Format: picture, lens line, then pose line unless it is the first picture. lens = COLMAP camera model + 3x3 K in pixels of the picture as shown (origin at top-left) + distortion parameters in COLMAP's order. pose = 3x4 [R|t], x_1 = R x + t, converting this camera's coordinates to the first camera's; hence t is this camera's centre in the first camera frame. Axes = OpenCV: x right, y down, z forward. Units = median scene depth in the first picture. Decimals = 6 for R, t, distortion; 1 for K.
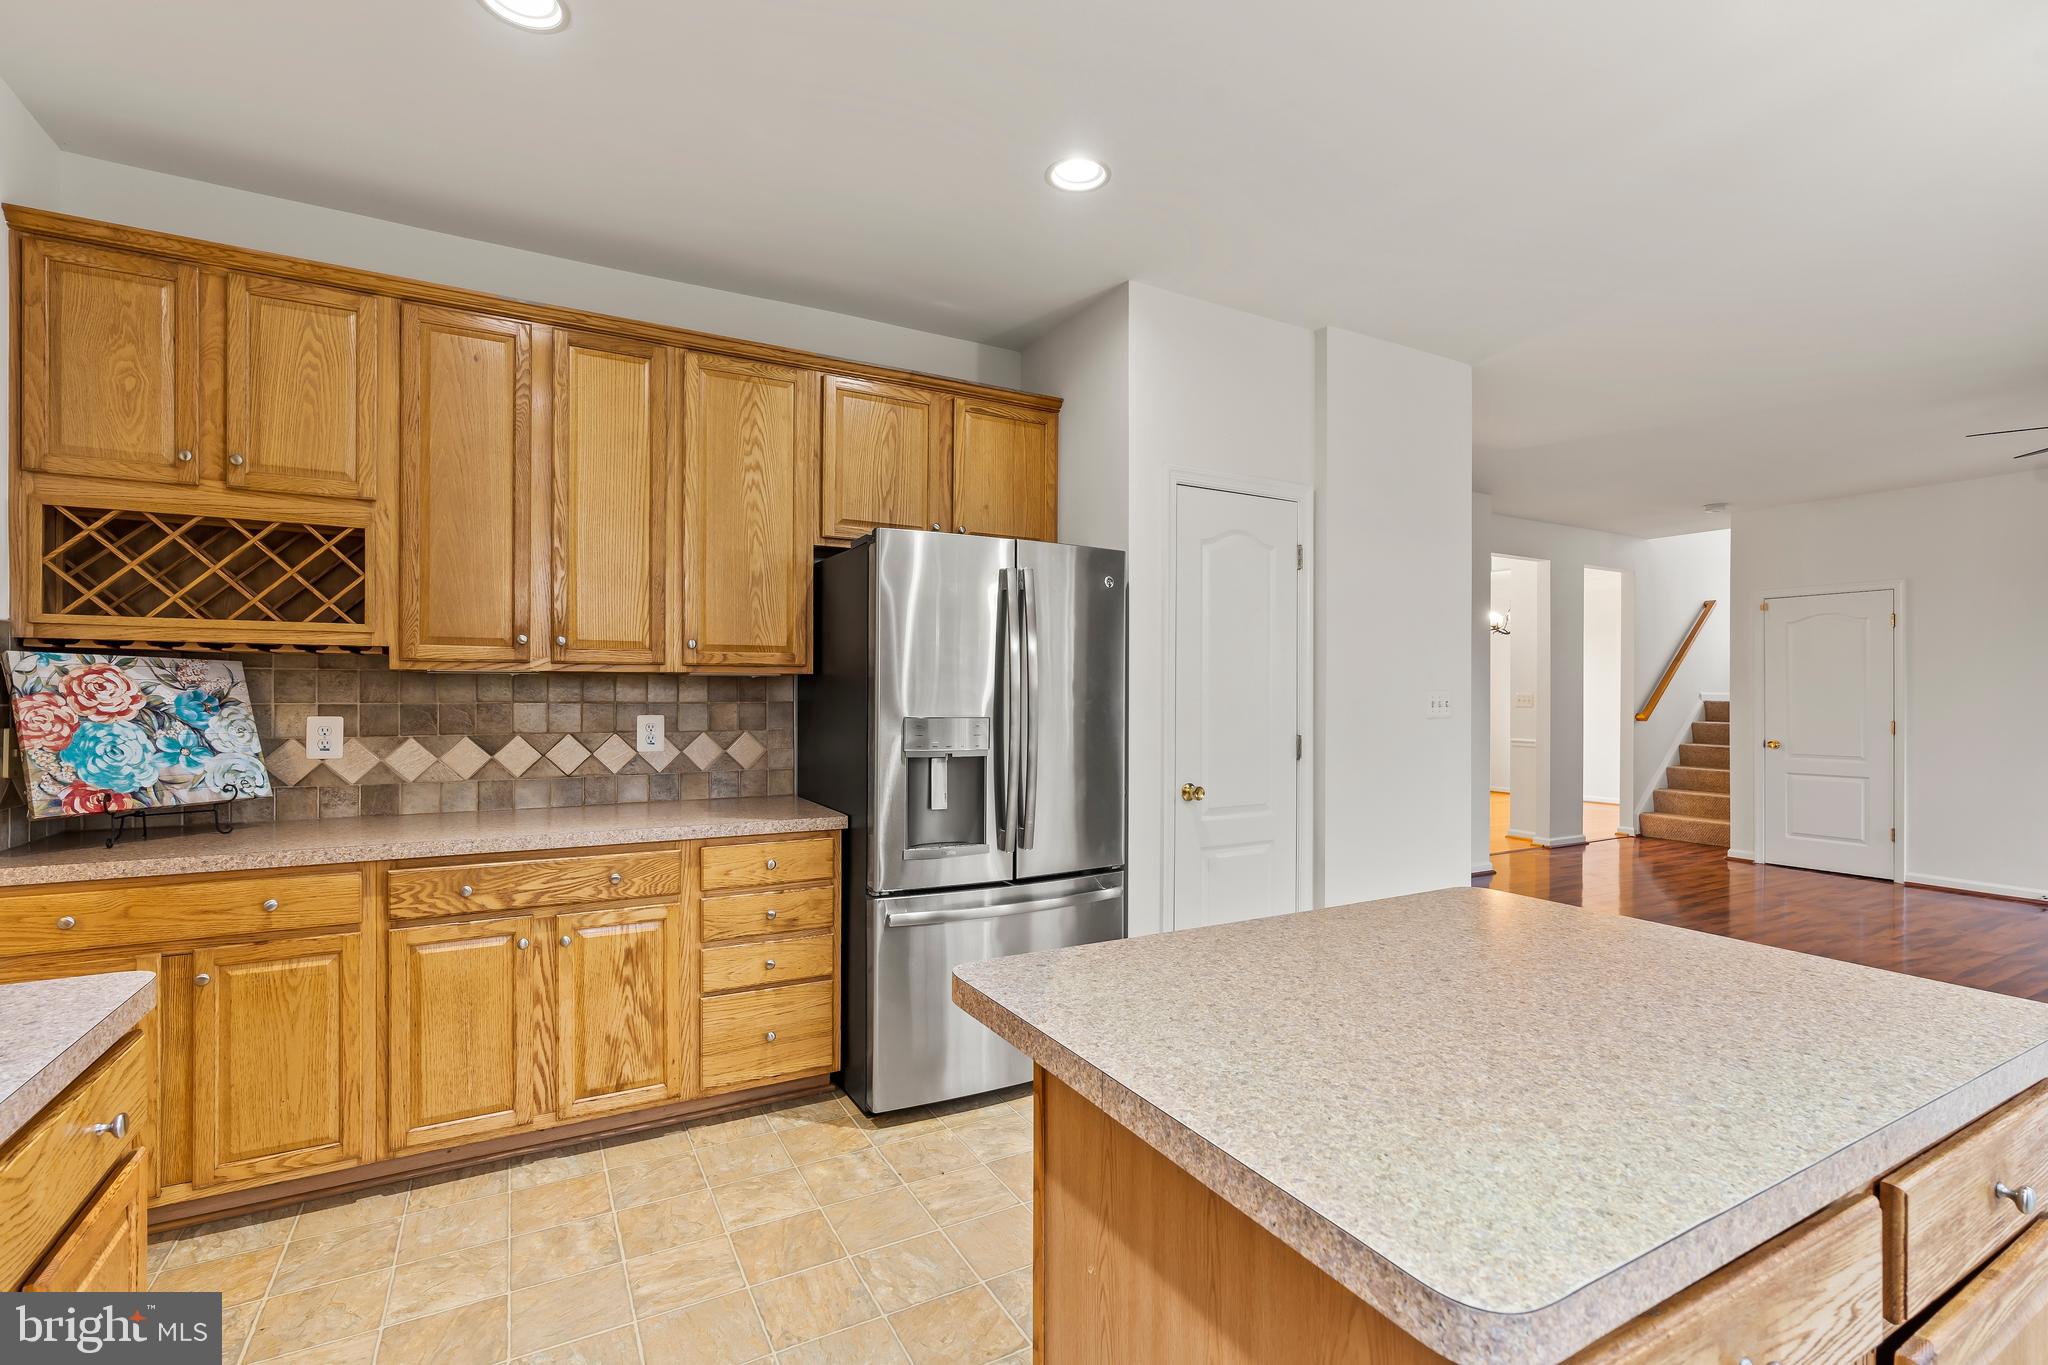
lens RADIAL K [[932.1, 0, 1030.1], [0, 932.1, 685.6], [0, 0, 1]] dist [-0.003997, -0.000230]
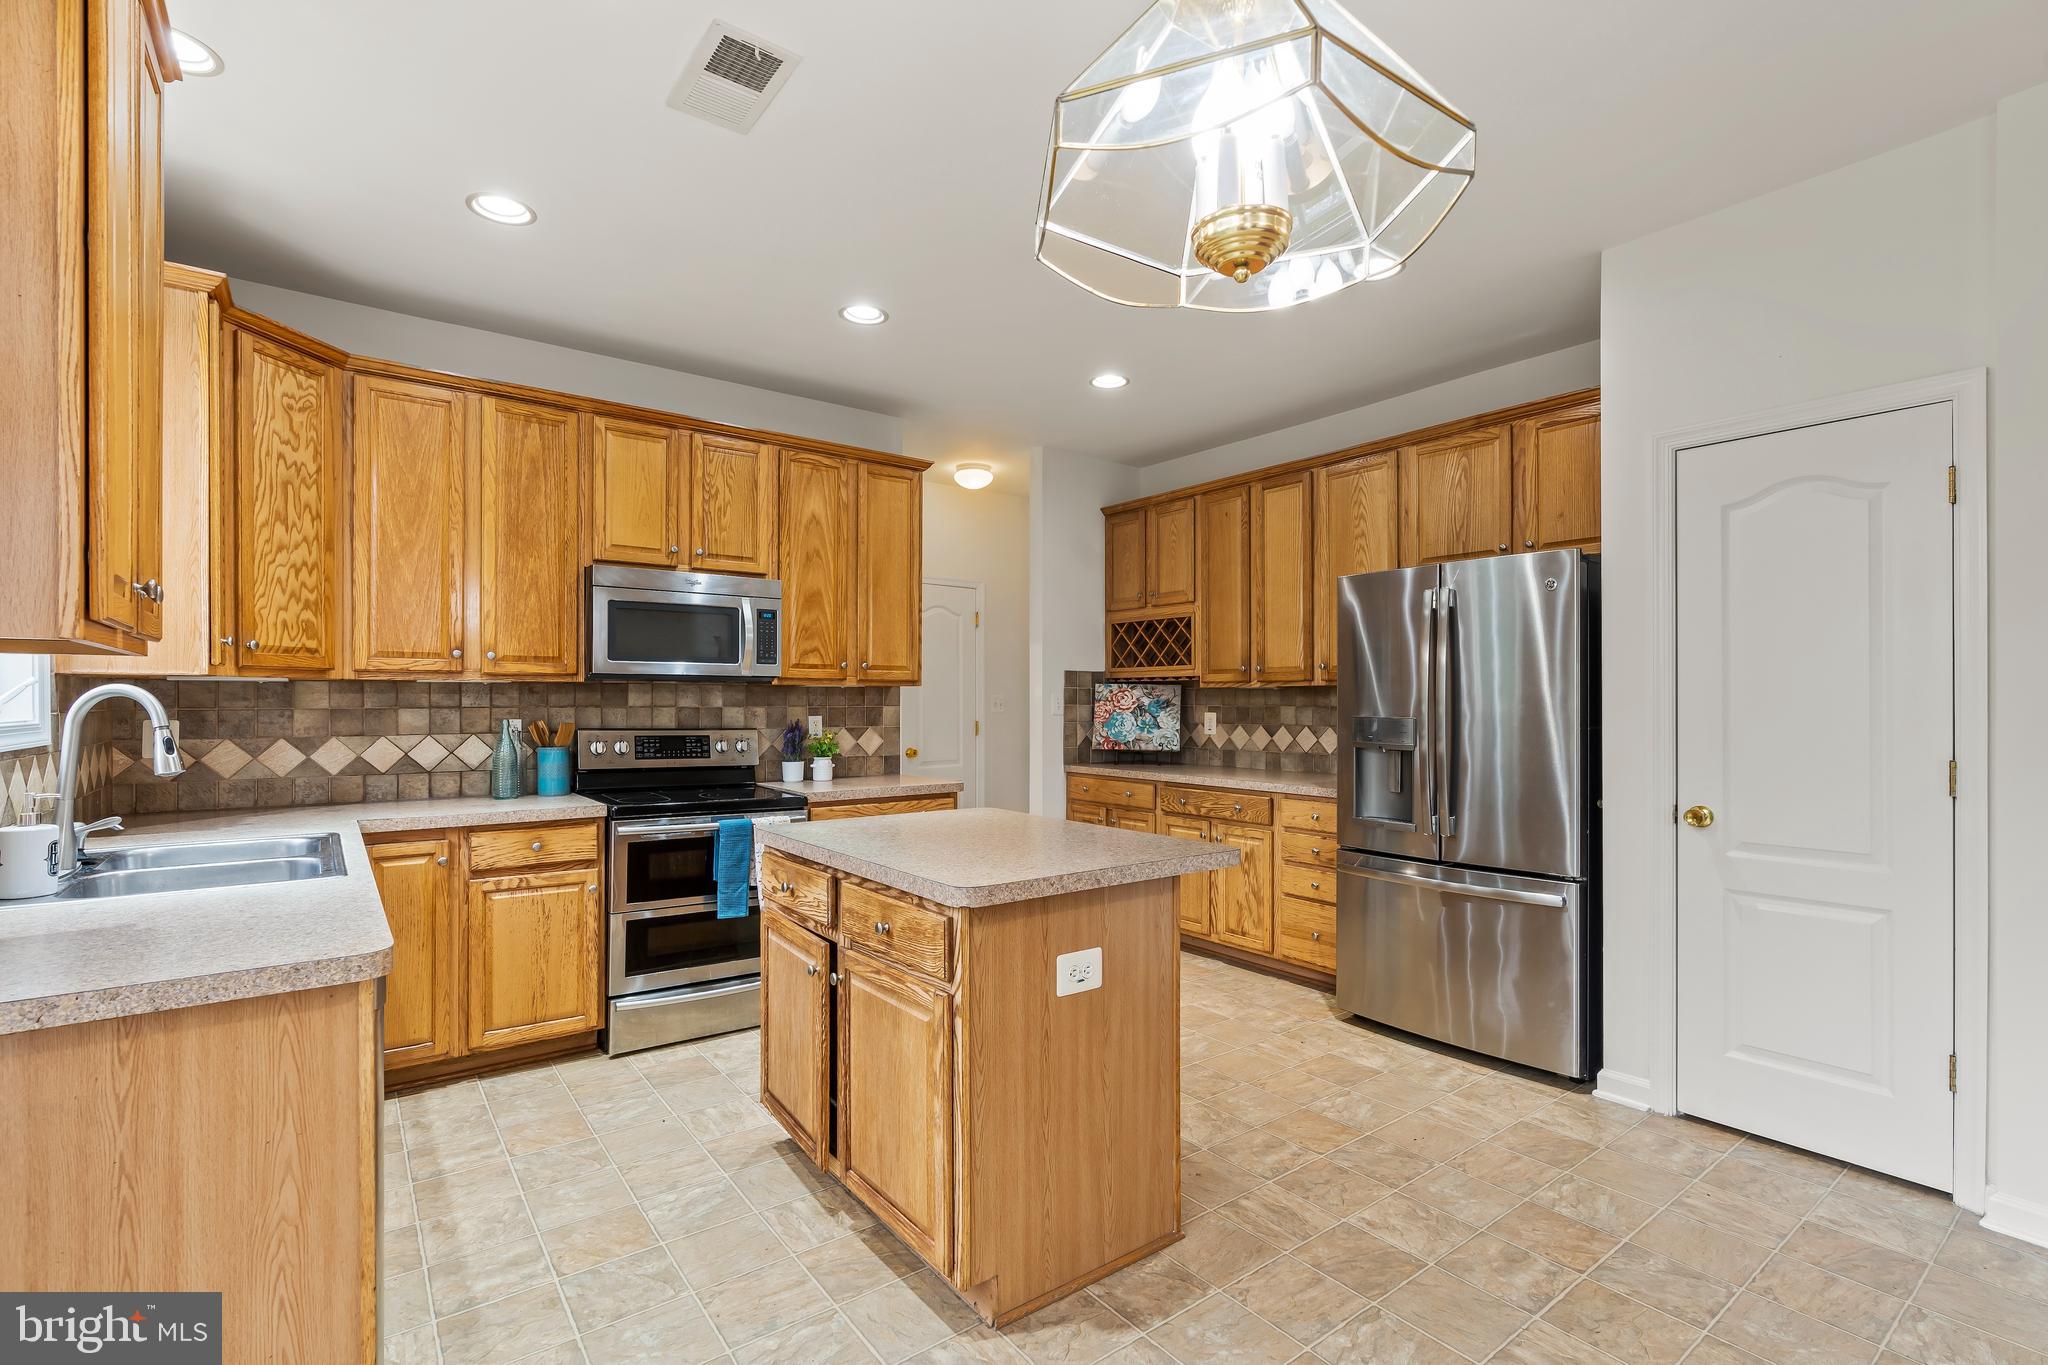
lens RADIAL K [[928.3, 0, 1025.6], [0, 928.3, 696.0], [0, 0, 1]] dist [-0.005548, 0.000185]
pose [[0.134196, -0.008812, -0.990916, 1.192576], [0.005871, 0.999950, -0.008097, 0.013347], [0.990937, -0.004731, 0.134241, 0.392783]]
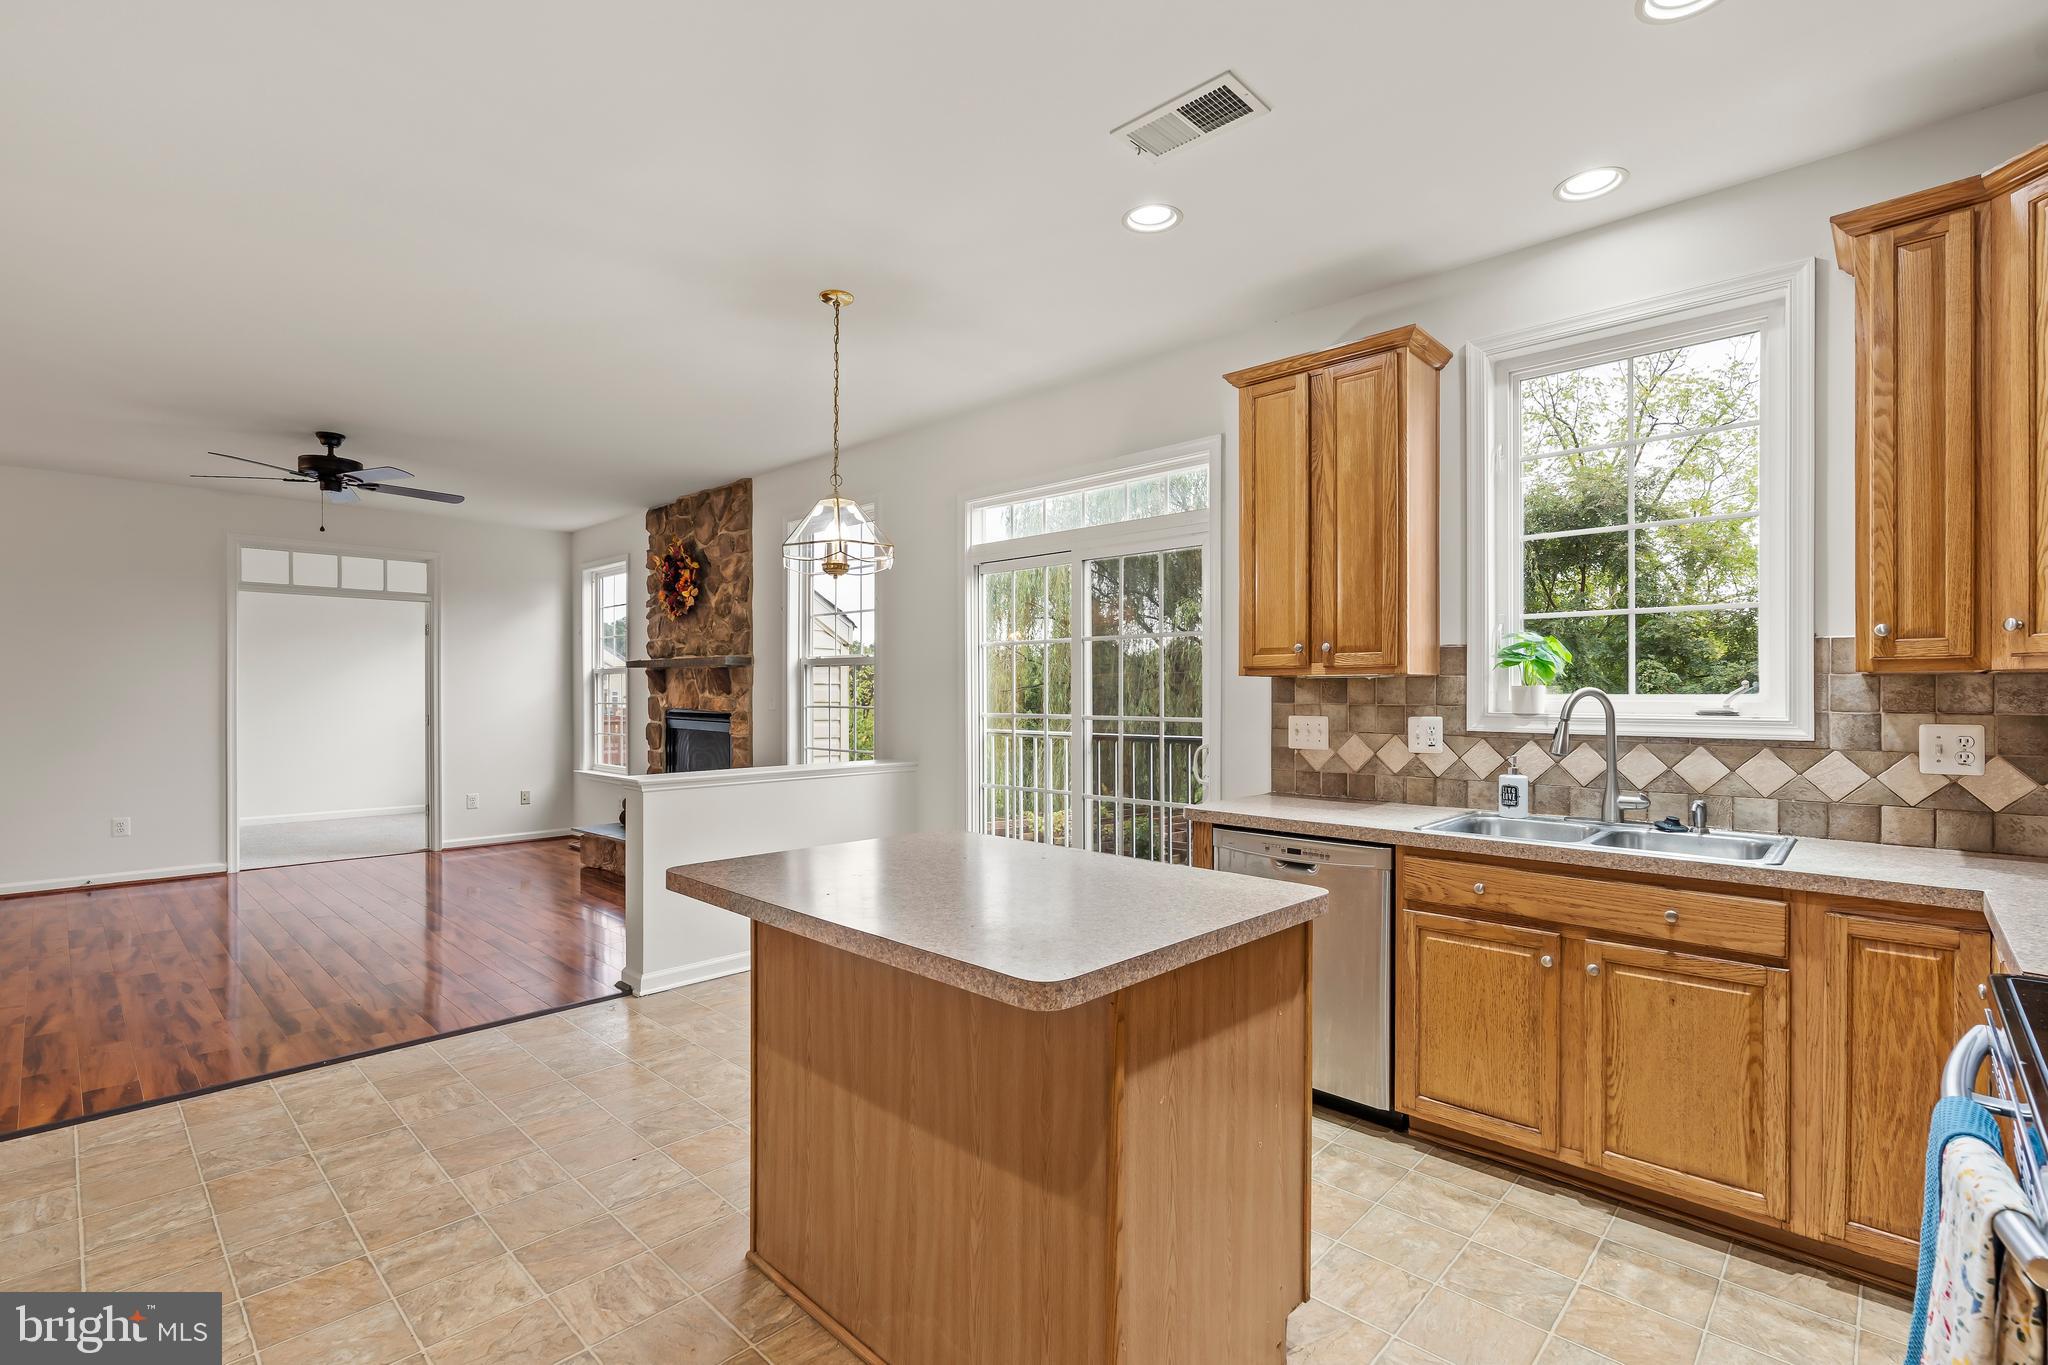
lens RADIAL K [[928.3, 0, 1025.6], [0, 928.3, 696.0], [0, 0, 1]] dist [-0.005548, 0.000185]
pose [[-0.295544, -0.007555, 0.955299, -0.496503], [-0.008236, 0.999952, 0.005360, 0.002093], [-0.955294, -0.006284, -0.295592, 0.659332]]
